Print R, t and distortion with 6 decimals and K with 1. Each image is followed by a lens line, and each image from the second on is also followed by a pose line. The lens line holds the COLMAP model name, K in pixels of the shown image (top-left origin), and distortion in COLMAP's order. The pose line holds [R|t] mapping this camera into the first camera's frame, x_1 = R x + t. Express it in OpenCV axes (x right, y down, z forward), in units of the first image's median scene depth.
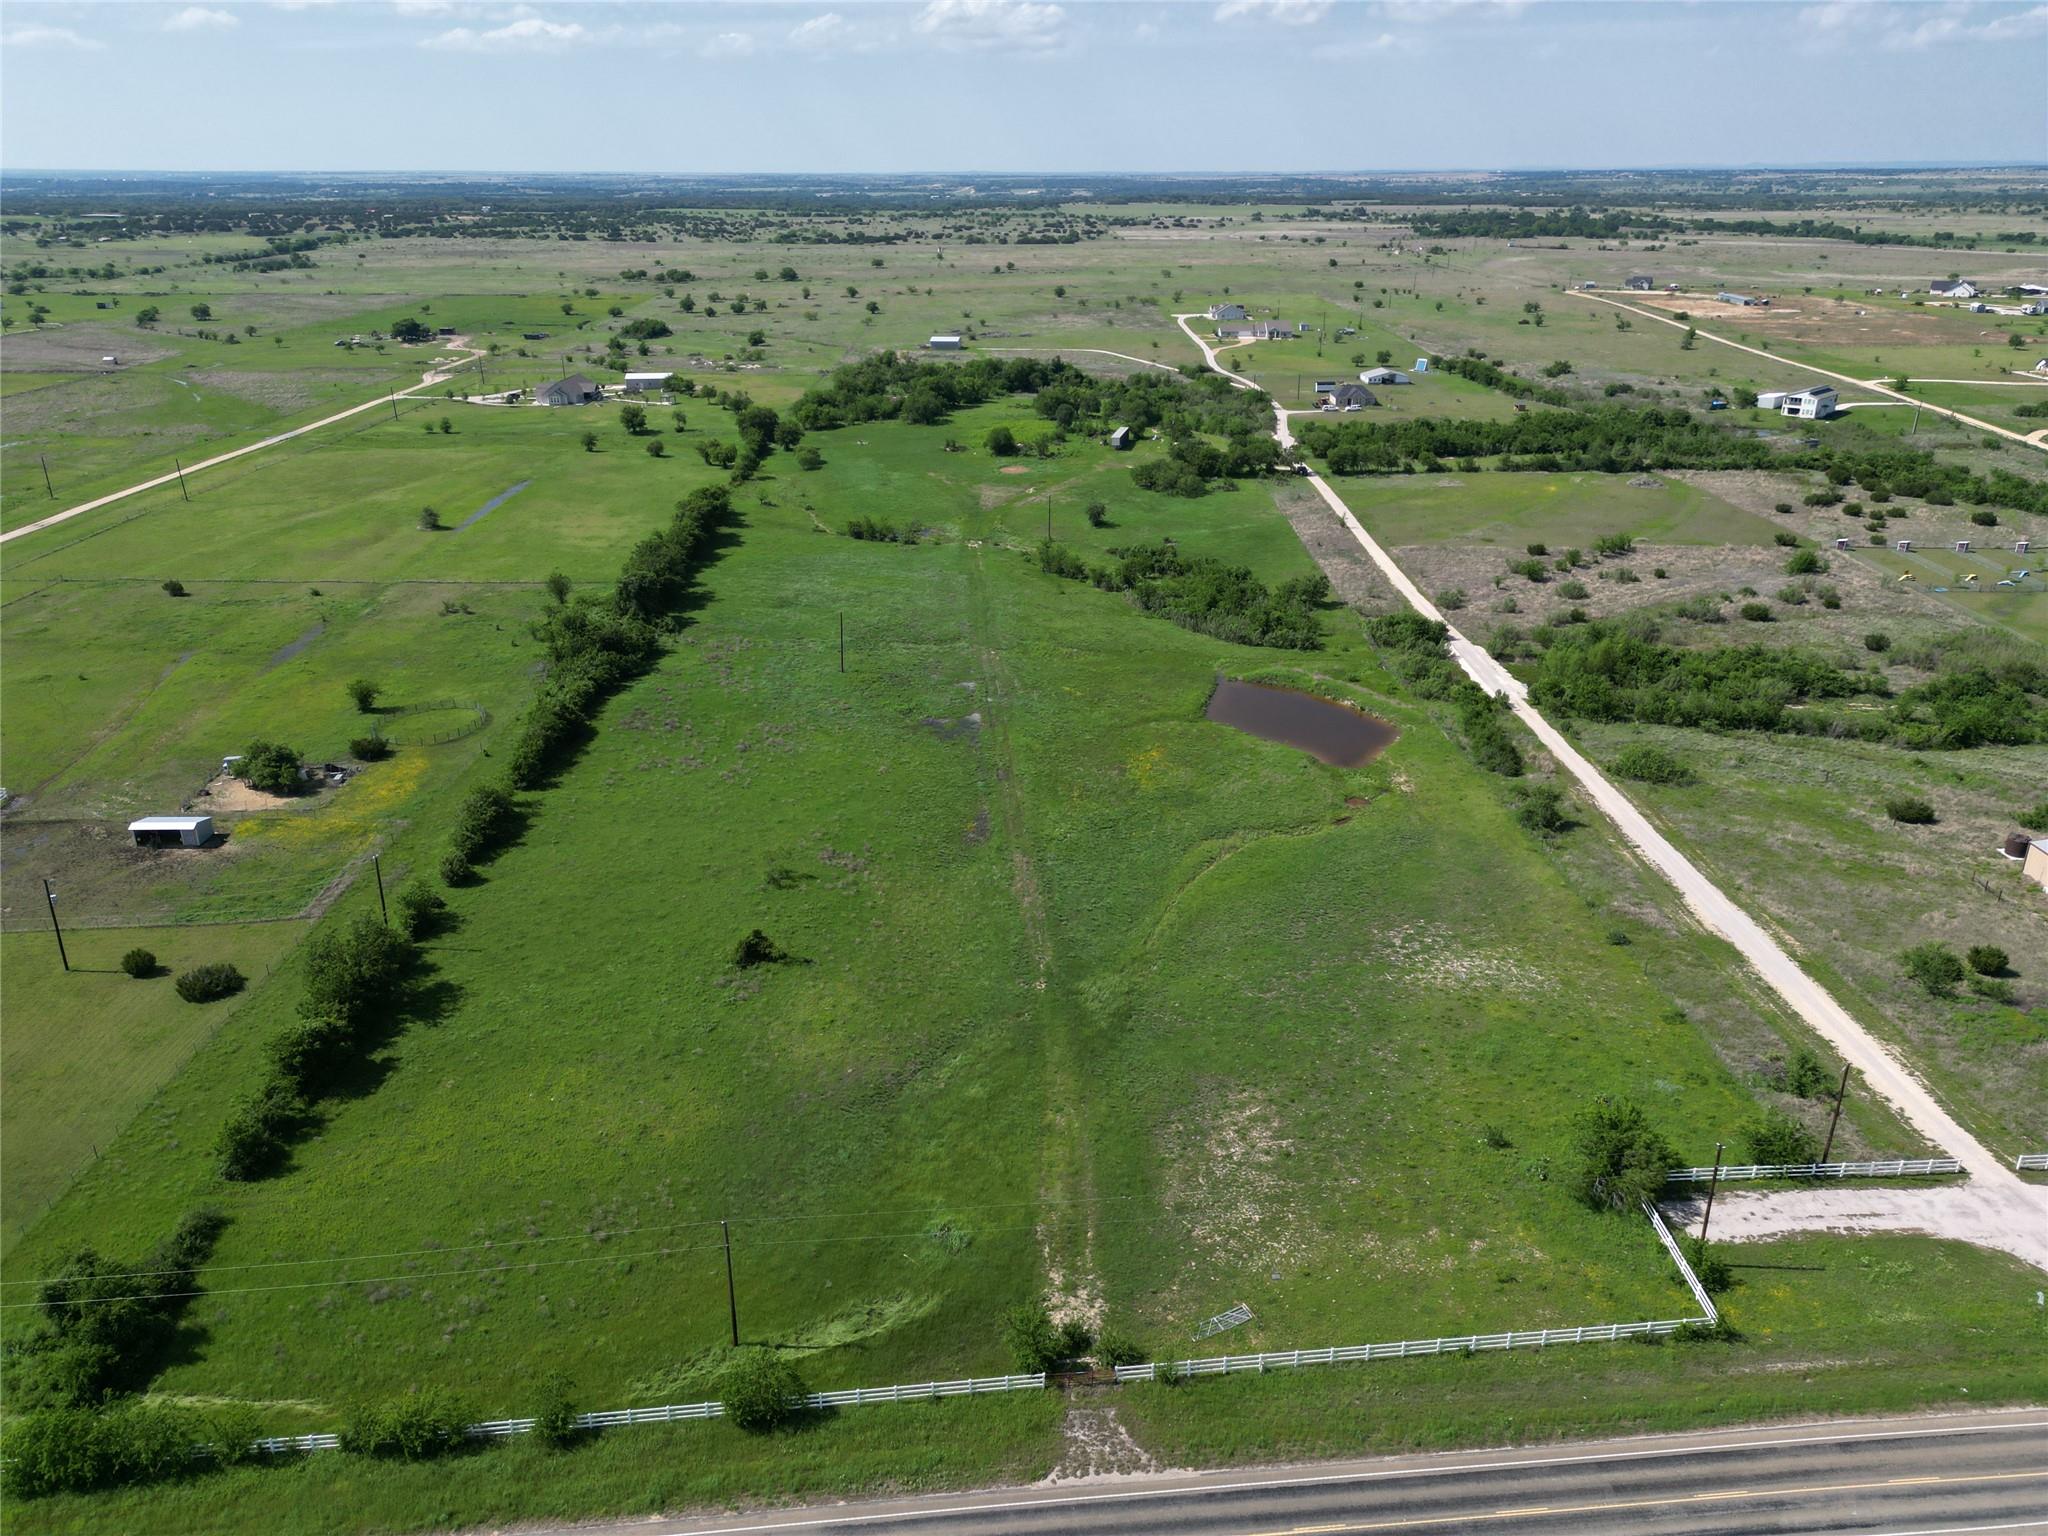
lens RADIAL K [[1429.9, 0, 1032.1], [0, 1429.9, 768.2], [0, 0, 1]] dist [0.080945, -0.082185]
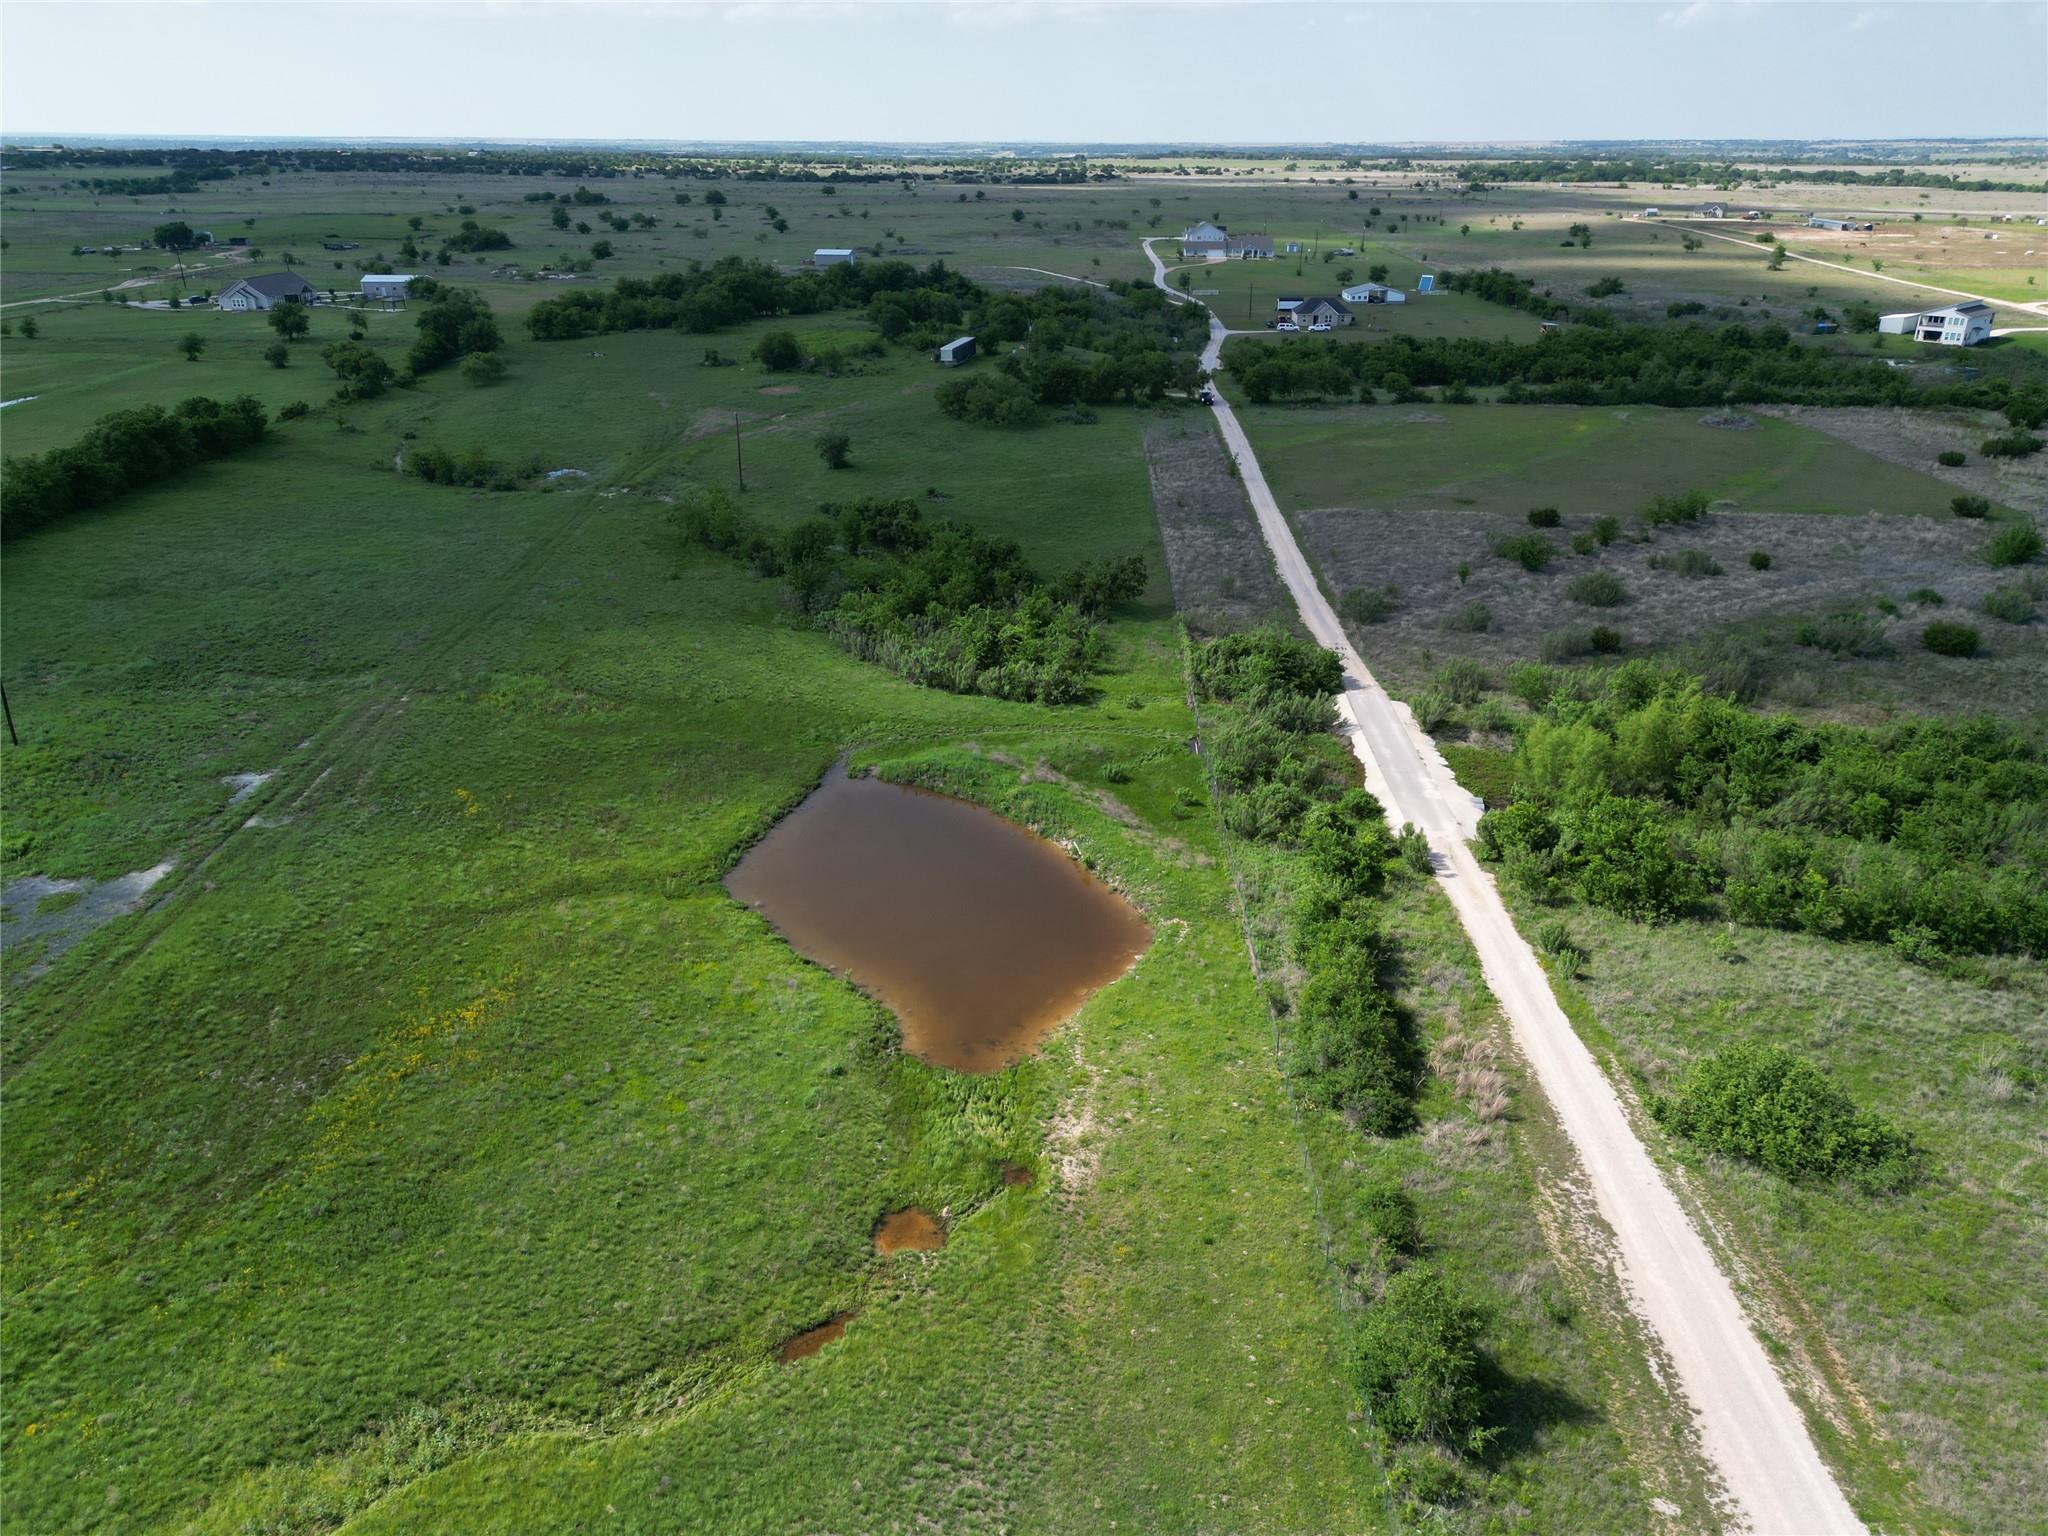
lens RADIAL K [[1429.9, 0, 1032.1], [0, 1429.9, 768.2], [0, 0, 1]] dist [0.080945, -0.082185]
pose [[0.999398, 0.018668, -0.029250, 0.182548], [-0.018201, 0.999703, 0.016181, -0.062723], [0.029543, -0.015639, 0.999441, 0.460900]]
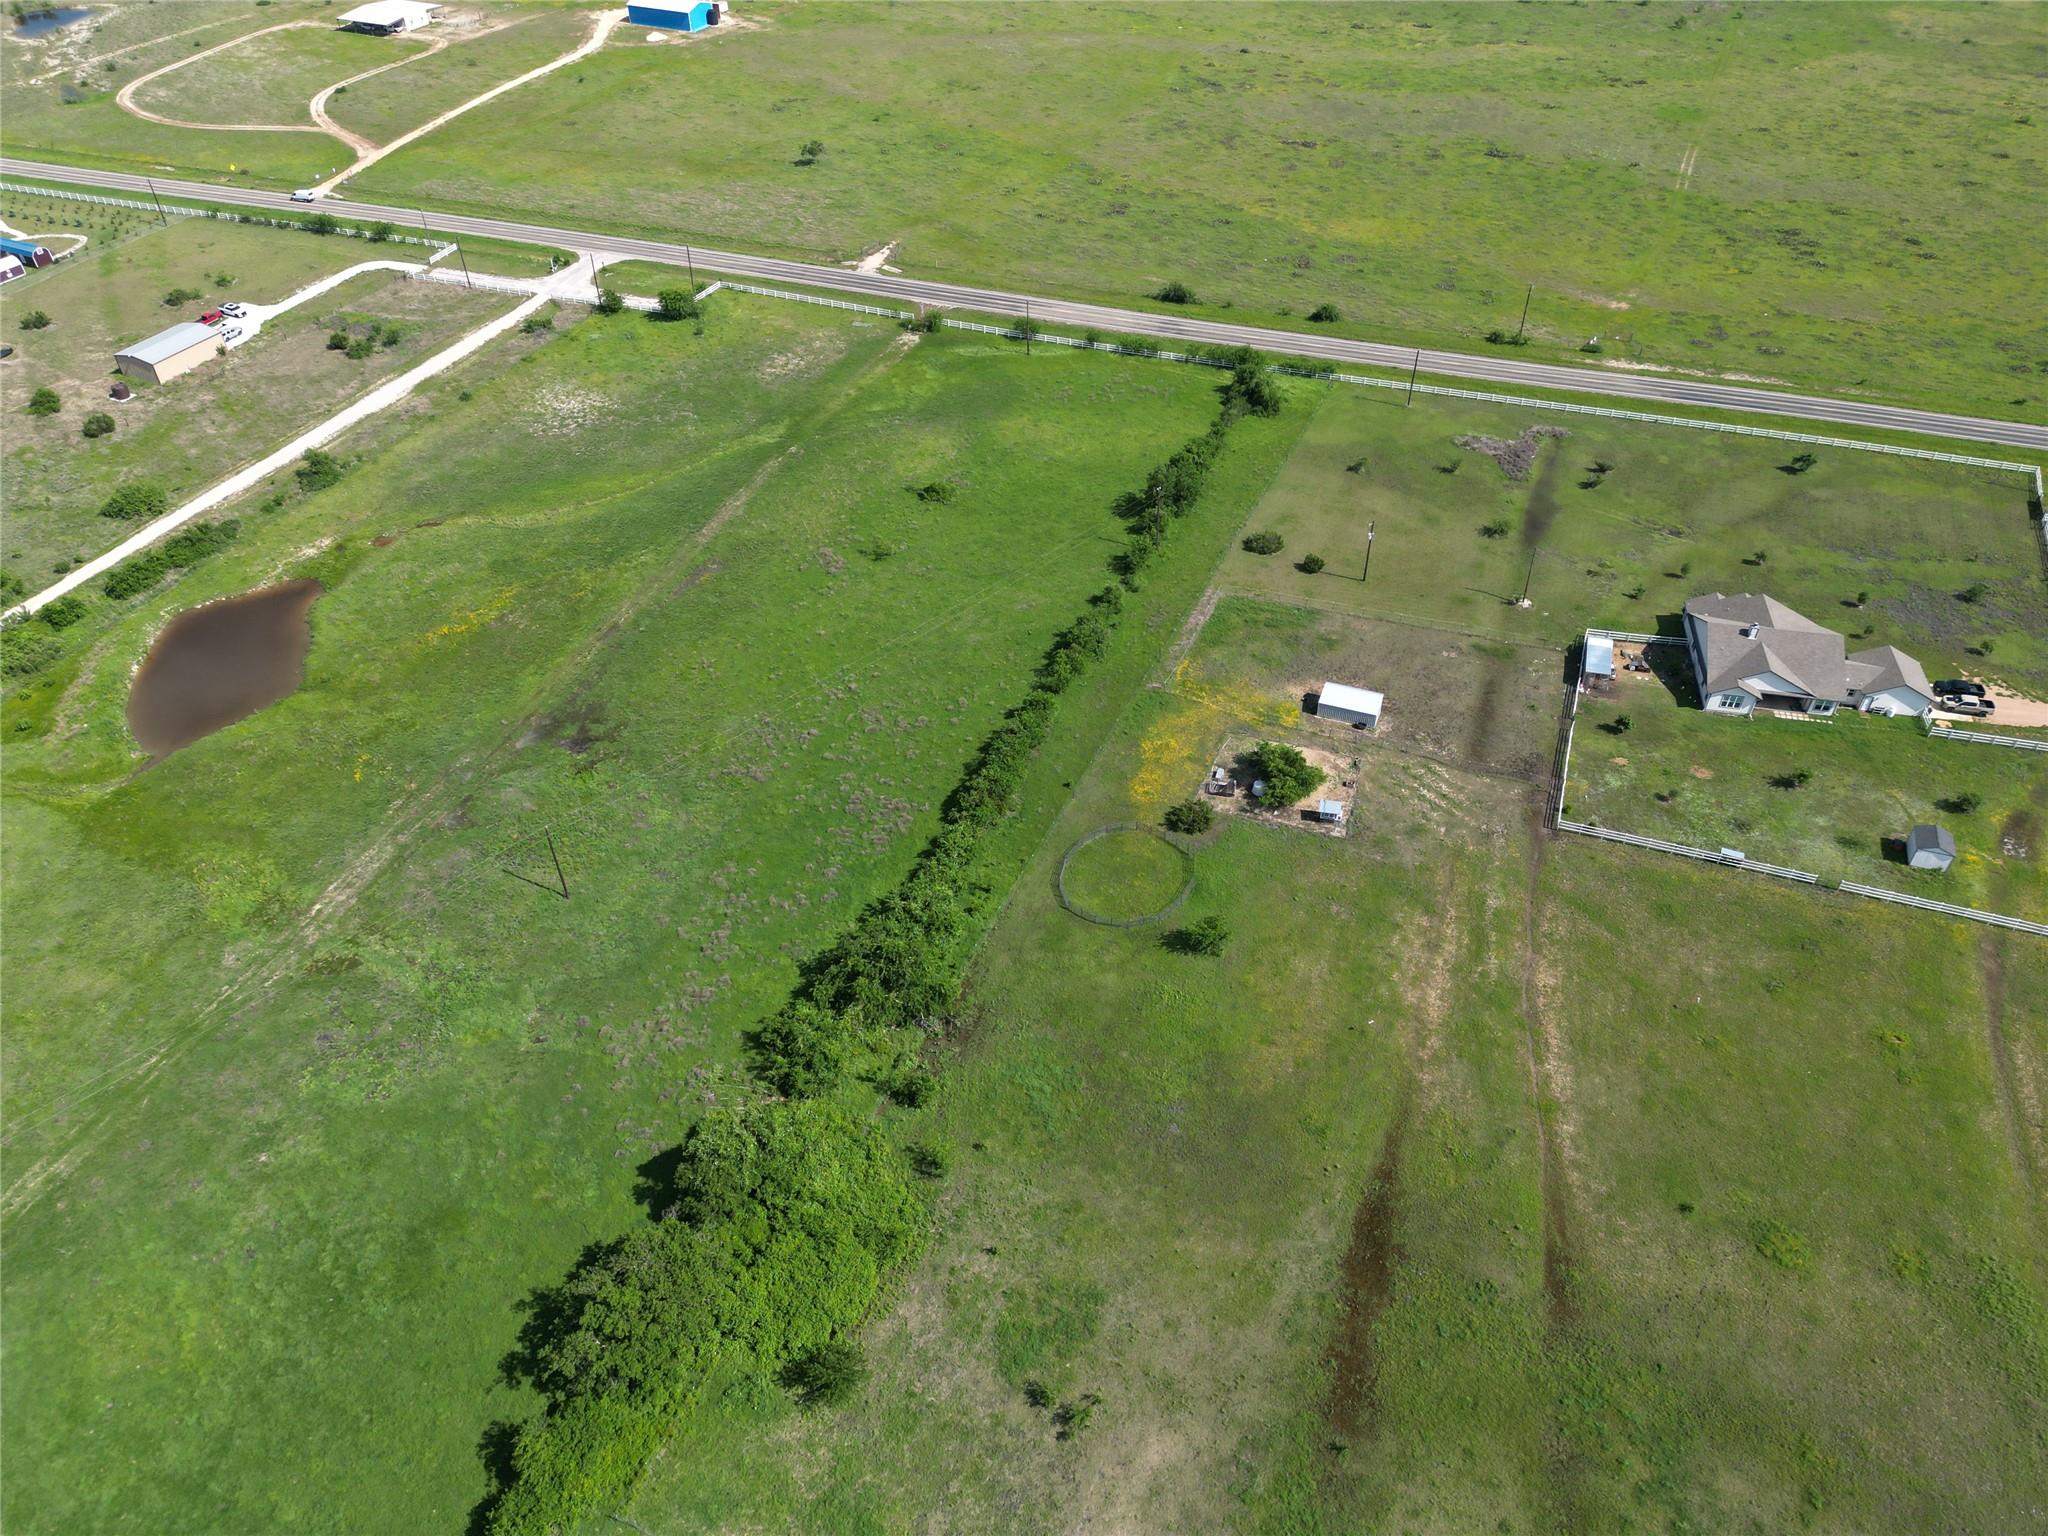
lens RADIAL K [[1429.9, 0, 1032.1], [0, 1429.9, 768.2], [0, 0, 1]] dist [0.080945, -0.082185]
pose [[-0.911006, -0.263266, 0.317425, -0.459726], [0.162290, 0.478739, 0.862827, -0.559289], [-0.379117, 0.837556, -0.393409, 0.978675]]
